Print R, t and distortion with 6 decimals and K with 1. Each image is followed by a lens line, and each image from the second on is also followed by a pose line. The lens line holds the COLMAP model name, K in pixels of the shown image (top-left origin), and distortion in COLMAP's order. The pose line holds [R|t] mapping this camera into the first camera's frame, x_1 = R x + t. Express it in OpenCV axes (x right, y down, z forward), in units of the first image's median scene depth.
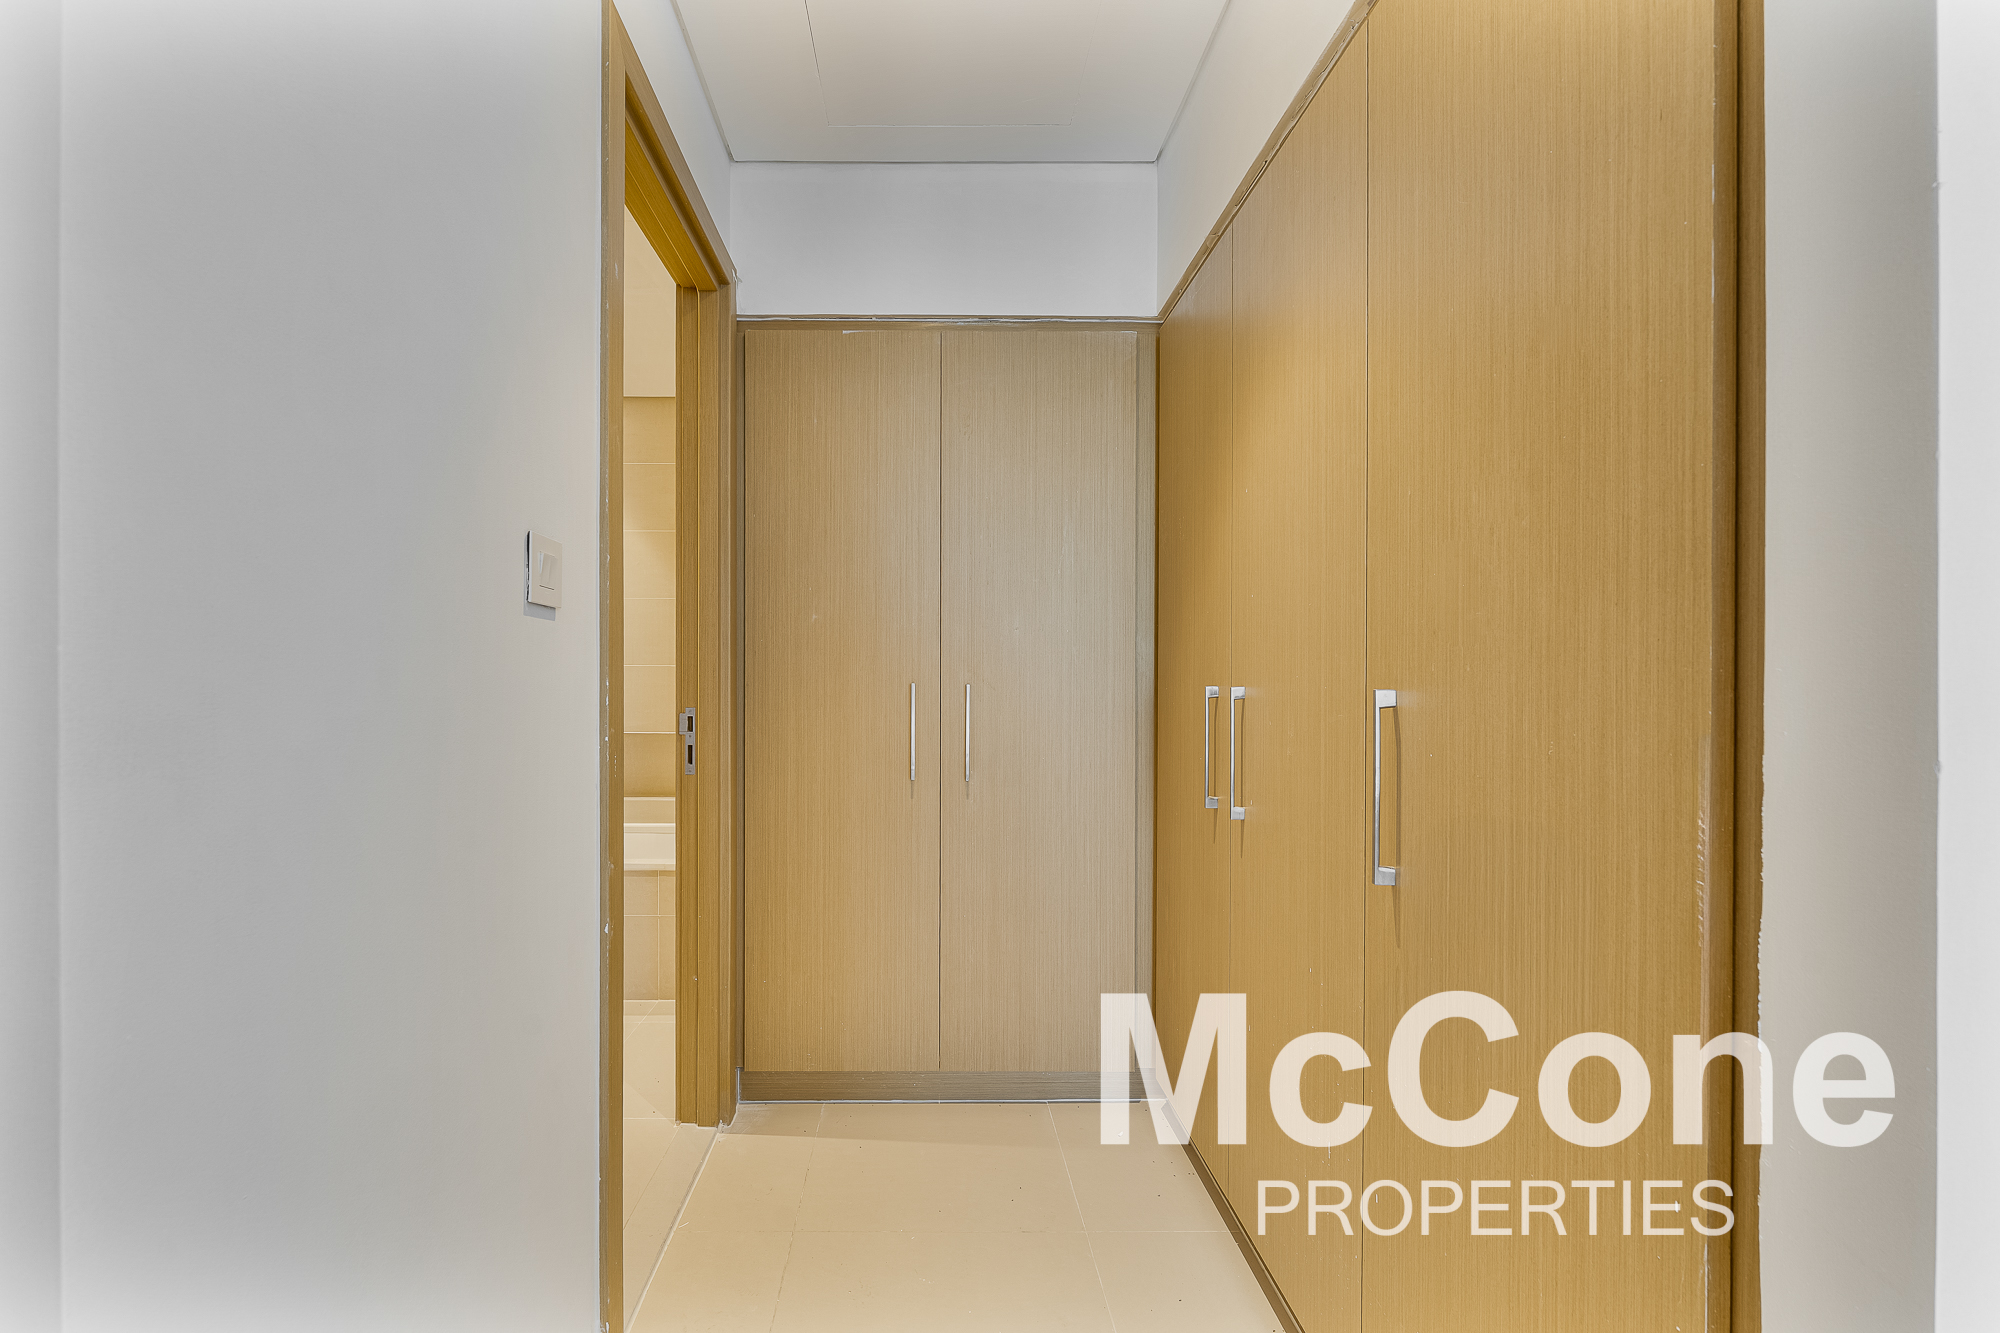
lens RADIAL K [[806.5, 0, 992.3], [0, 806.5, 673.5], [0, 0, 1]] dist [0.001676, 0.000259]
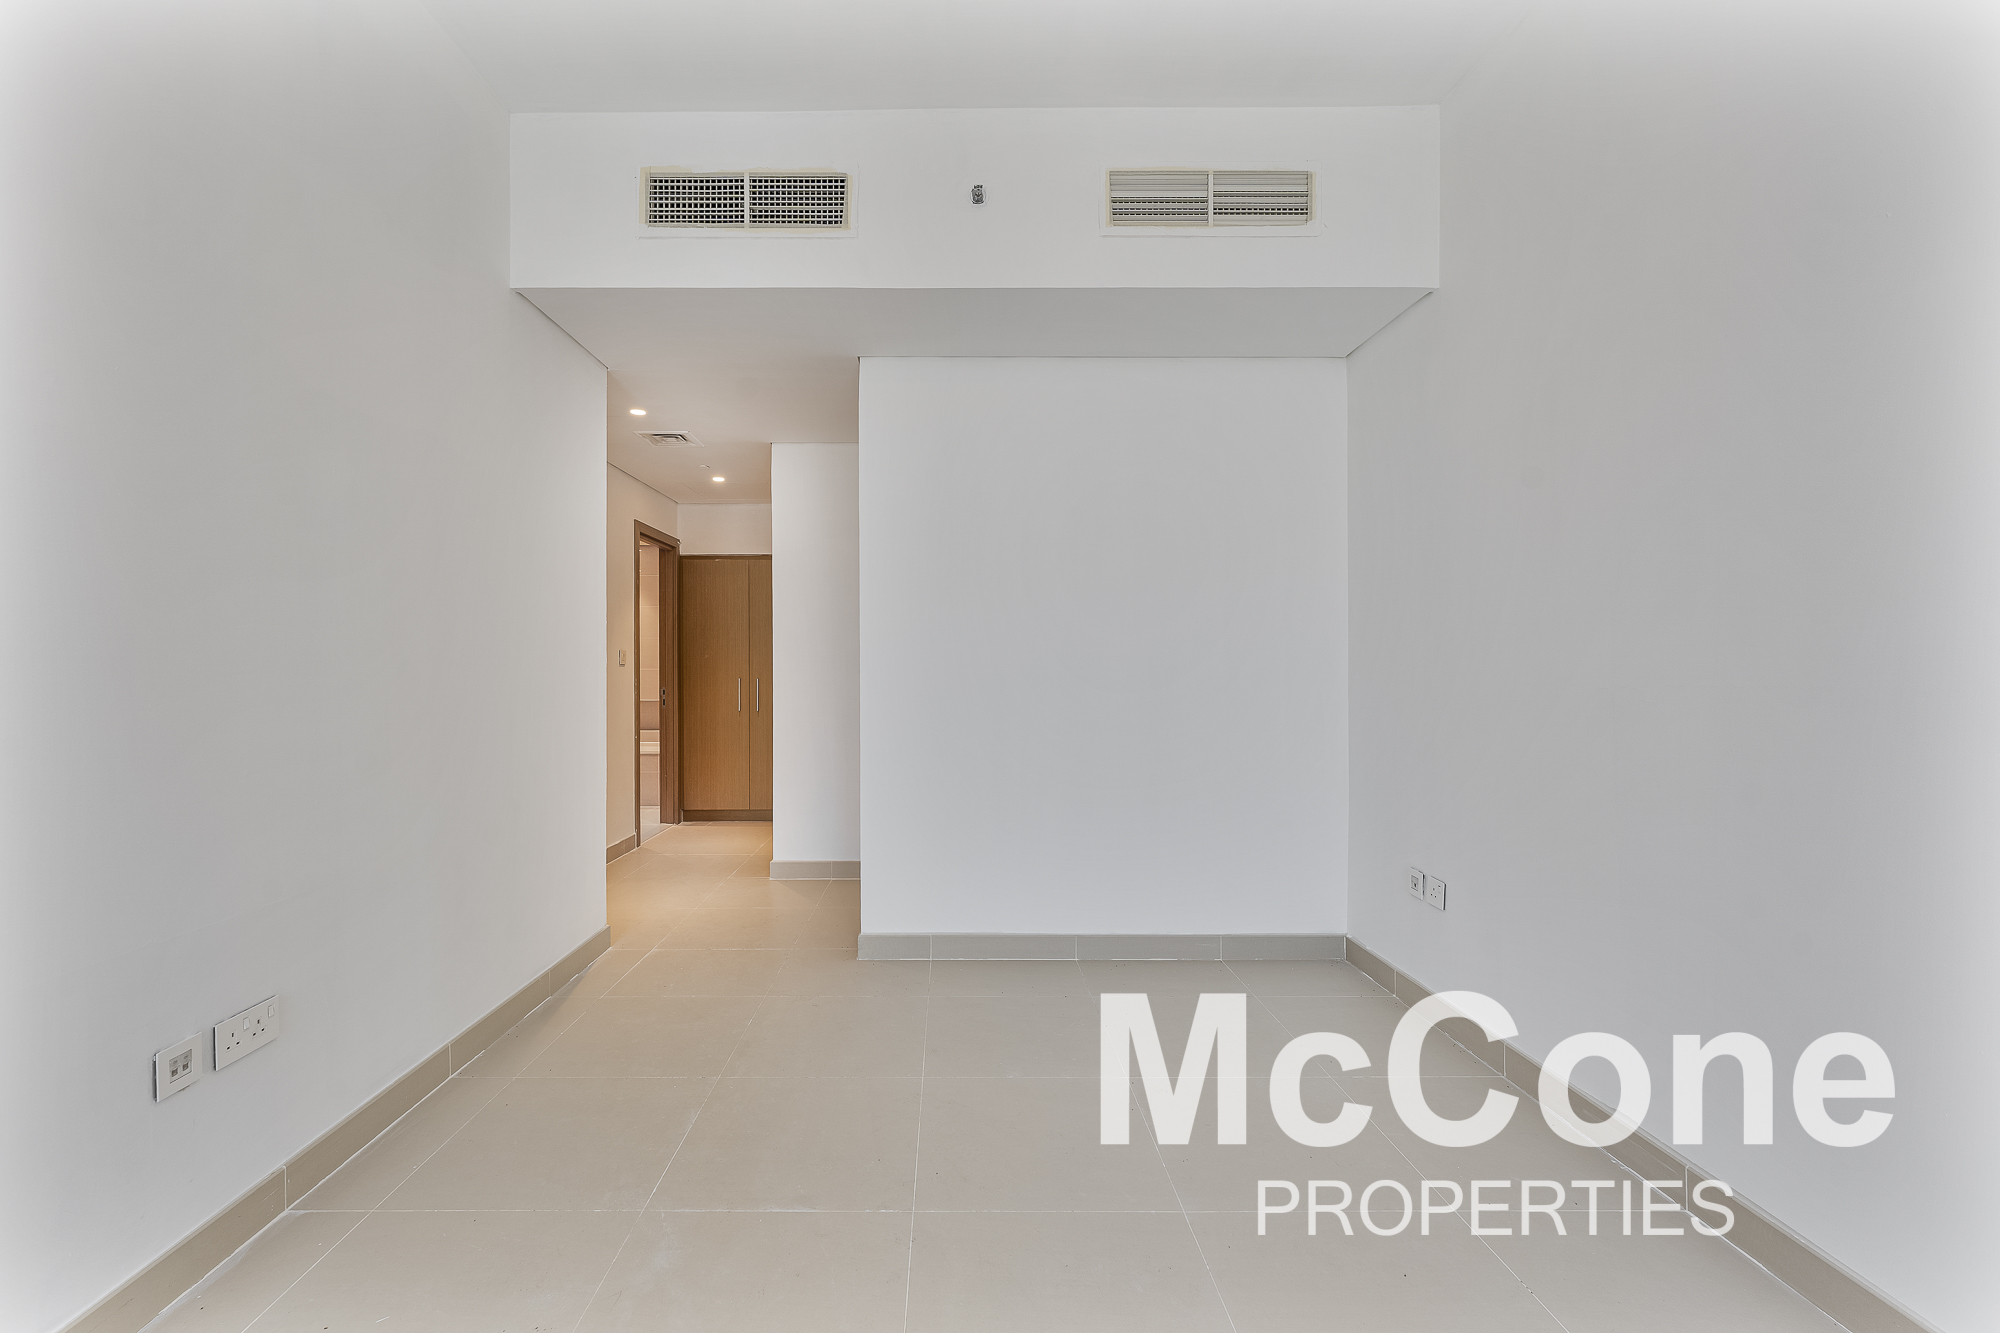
lens RADIAL K [[806.5, 0, 992.3], [0, 806.5, 673.5], [0, 0, 1]] dist [0.001676, 0.000259]
pose [[0.999810, -0.008958, 0.017296, 0.771449], [0.008951, 0.999960, 0.000467, -0.005229], [-0.017300, -0.000313, 0.999850, -1.965828]]
